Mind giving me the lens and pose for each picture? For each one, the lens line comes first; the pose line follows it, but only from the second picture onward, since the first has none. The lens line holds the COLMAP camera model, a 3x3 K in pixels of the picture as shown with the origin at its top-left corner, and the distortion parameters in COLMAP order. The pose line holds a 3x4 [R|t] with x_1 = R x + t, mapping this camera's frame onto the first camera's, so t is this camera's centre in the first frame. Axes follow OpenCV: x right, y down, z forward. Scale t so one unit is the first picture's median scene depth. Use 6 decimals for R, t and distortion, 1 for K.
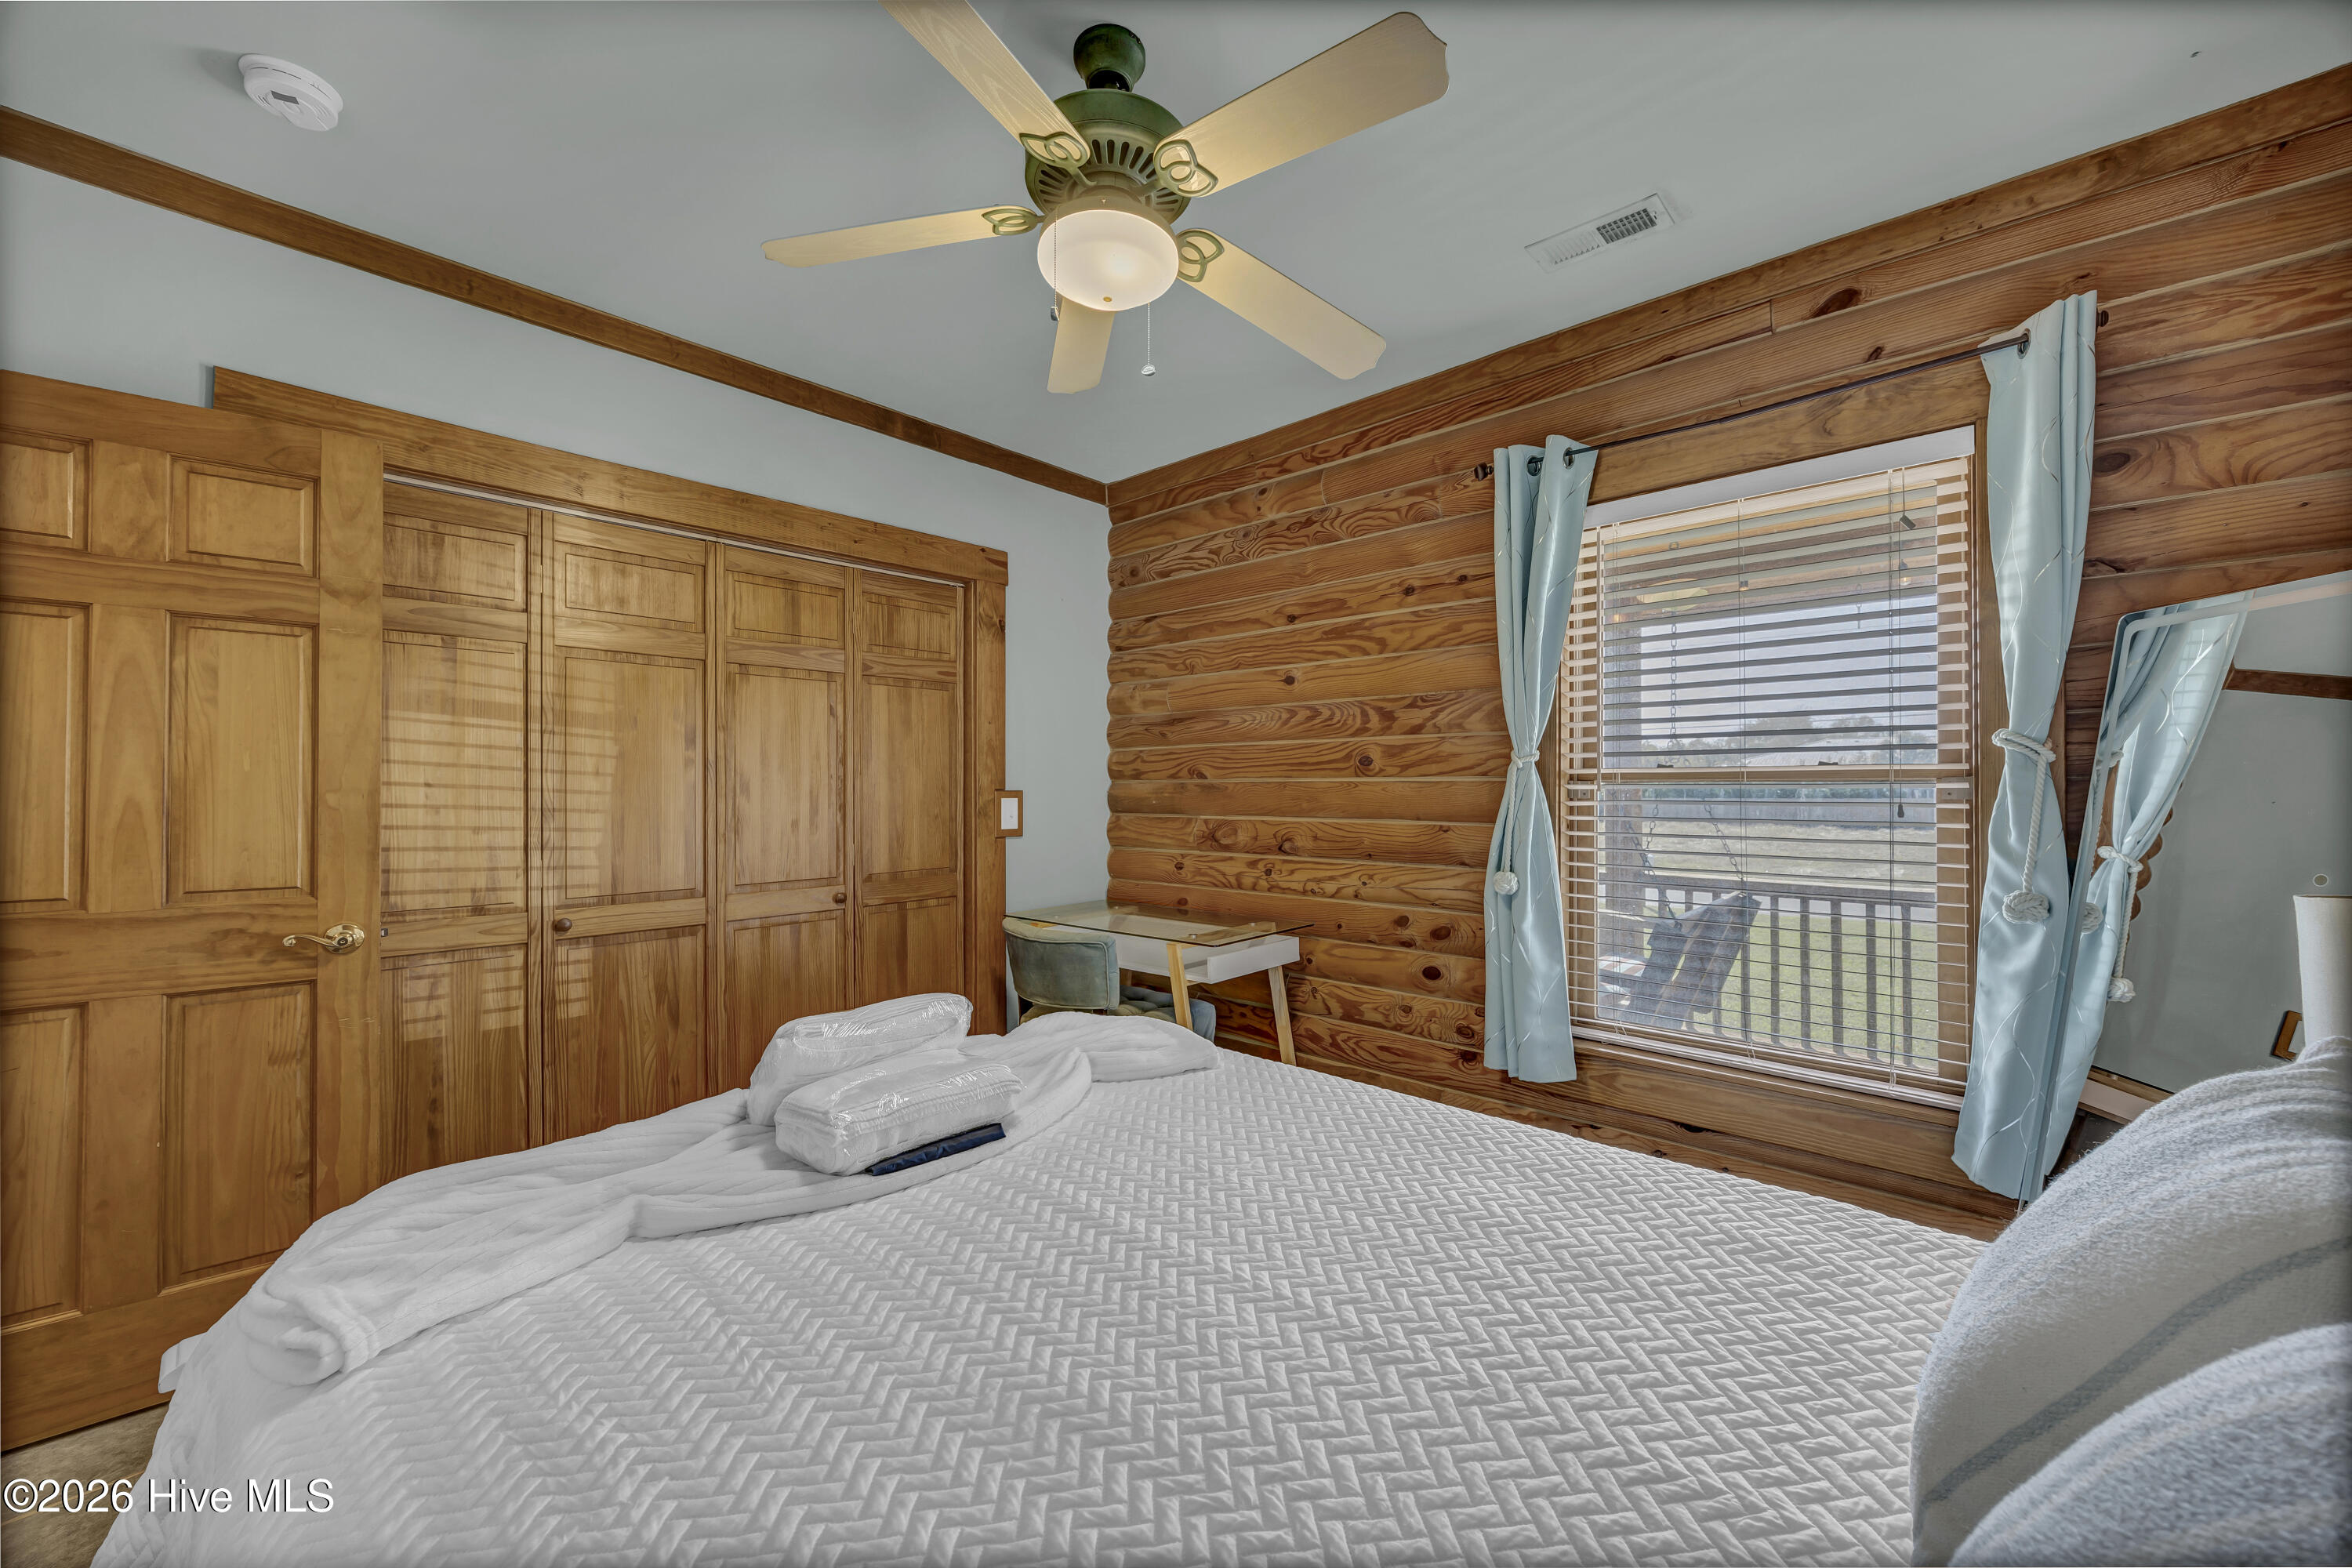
lens RADIAL K [[916.8, 0, 1184.7], [0, 916.8, 788.4], [0, 0, 1]] dist [0.001364, -0.000347]
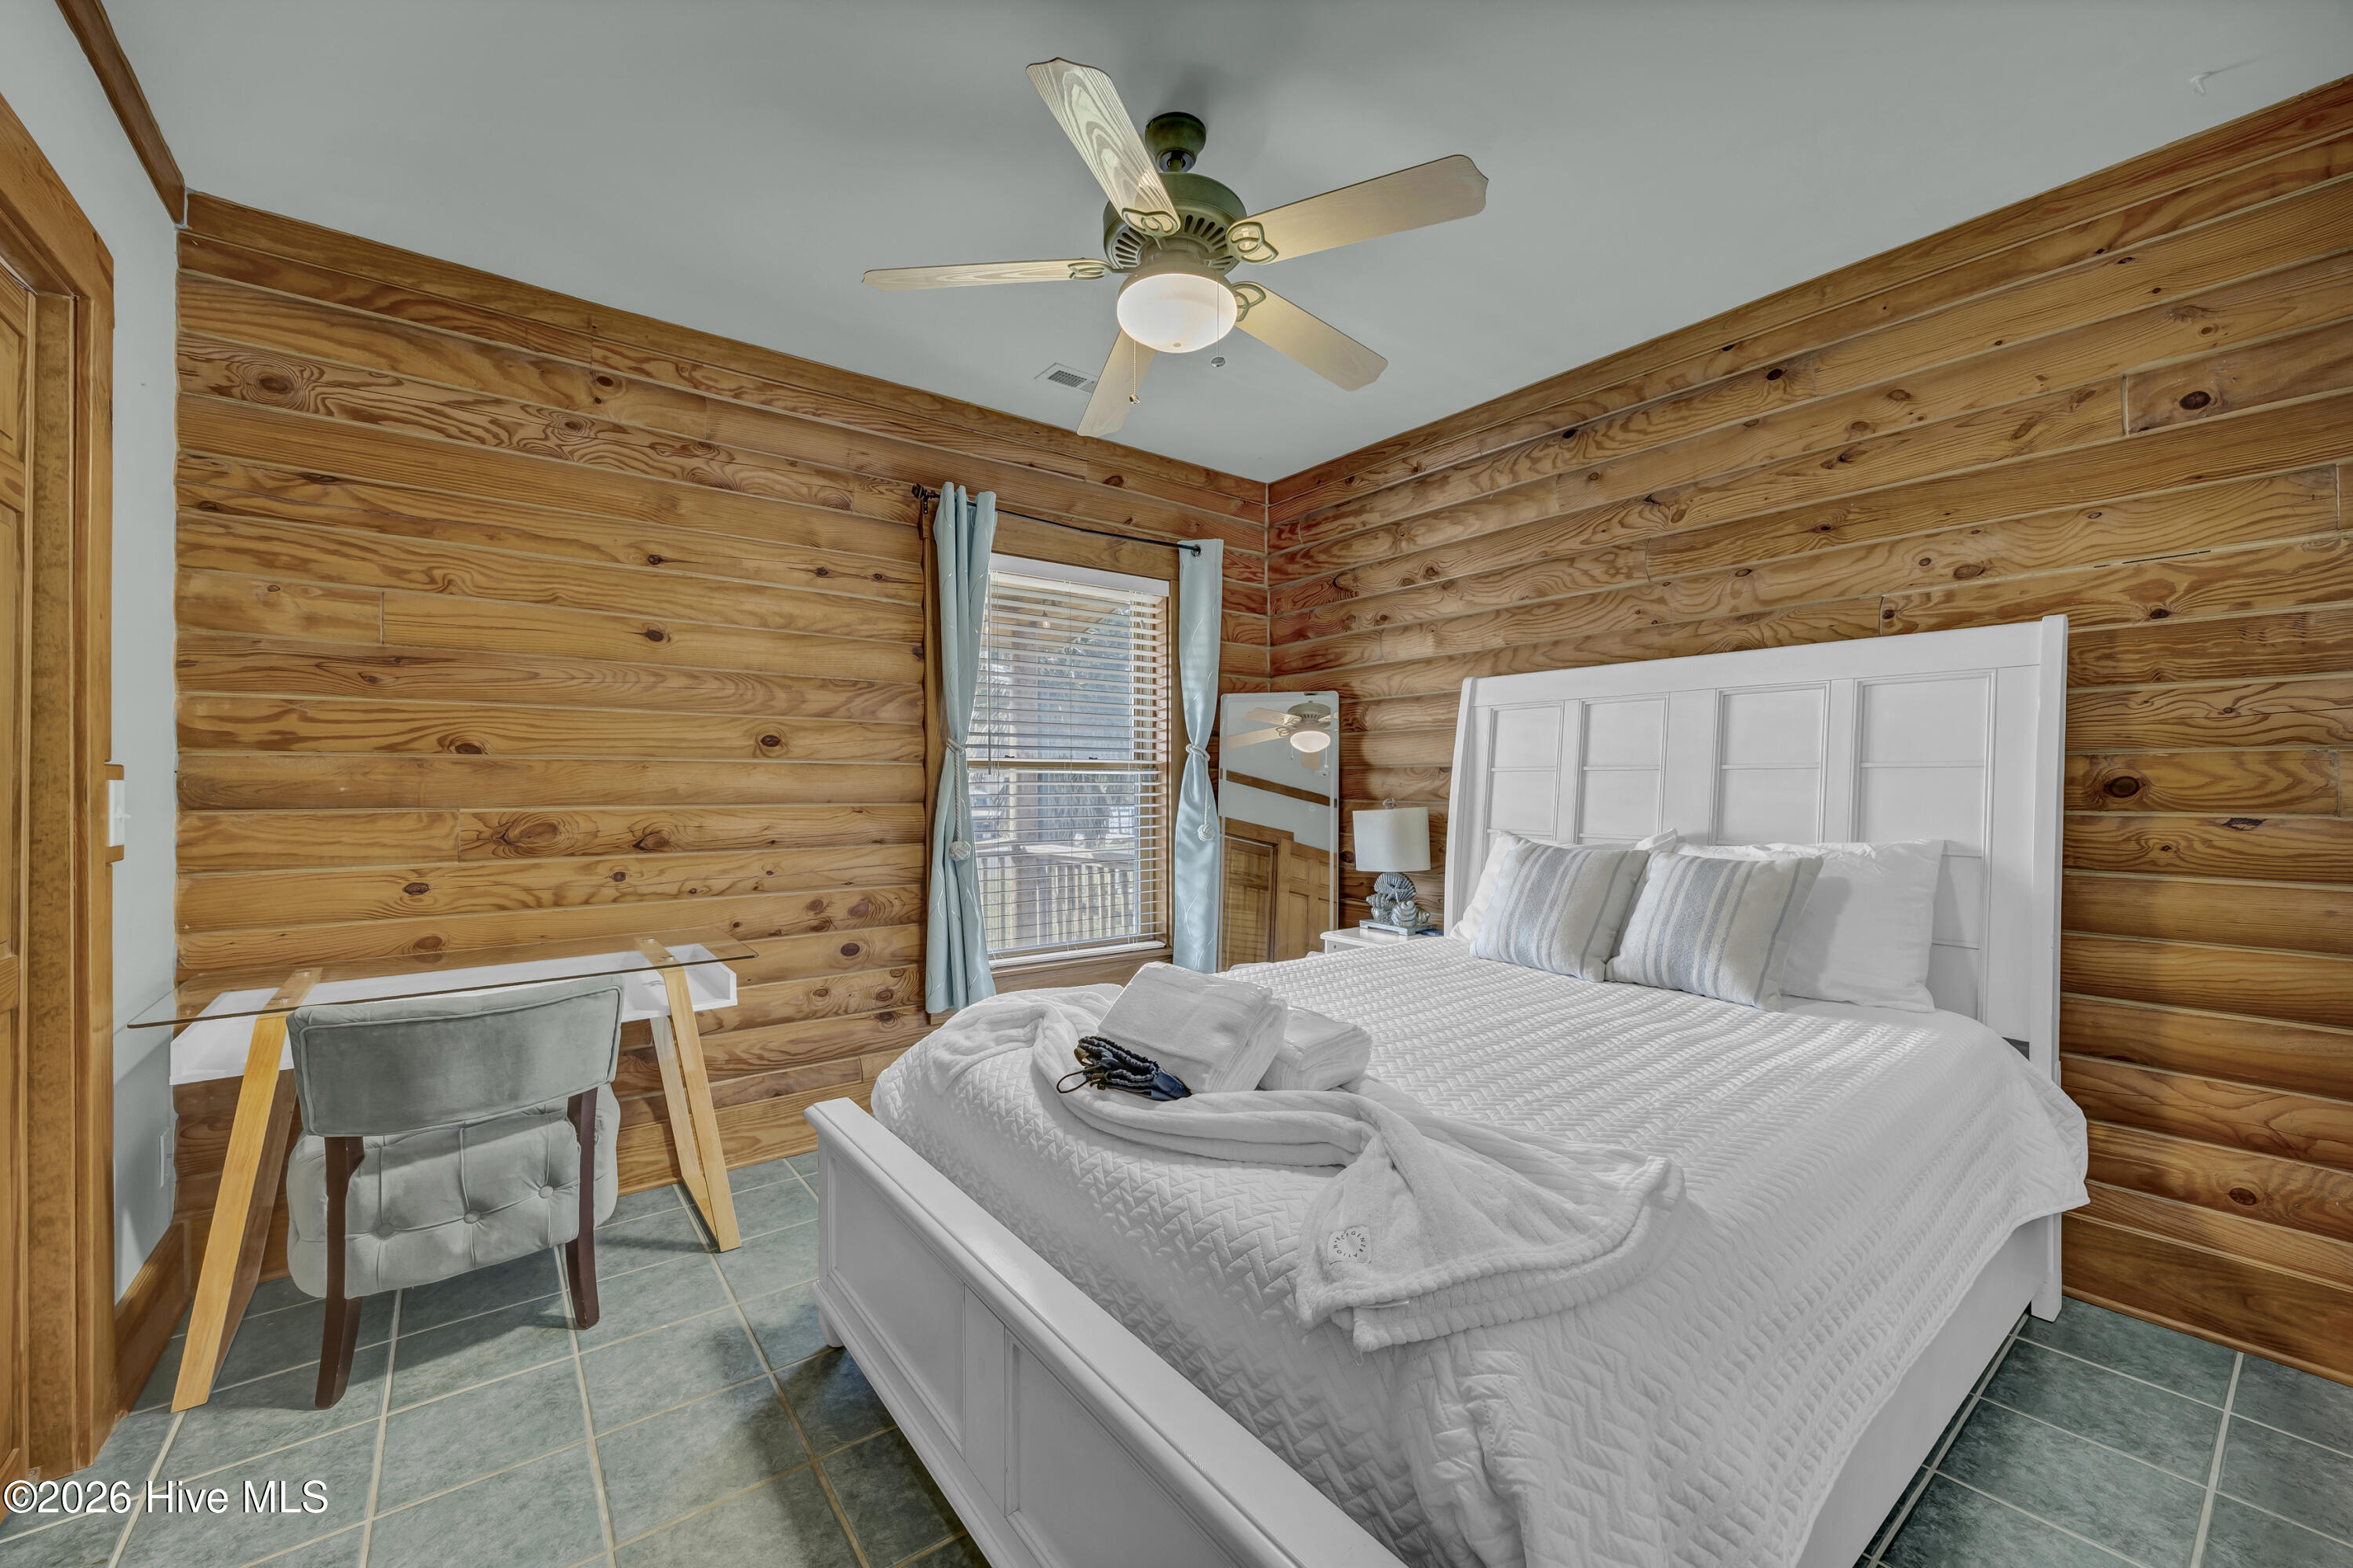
lens RADIAL K [[917.2, 0, 1181.8], [0, 917.2, 790.1], [0, 0, 1]] dist [0.001364, -0.000347]
pose [[0.157331, -0.006372, 0.987525, -0.610929], [0.000082, 0.999979, 0.006439, 0.013065], [-0.987546, -0.000933, 0.157328, 0.413438]]
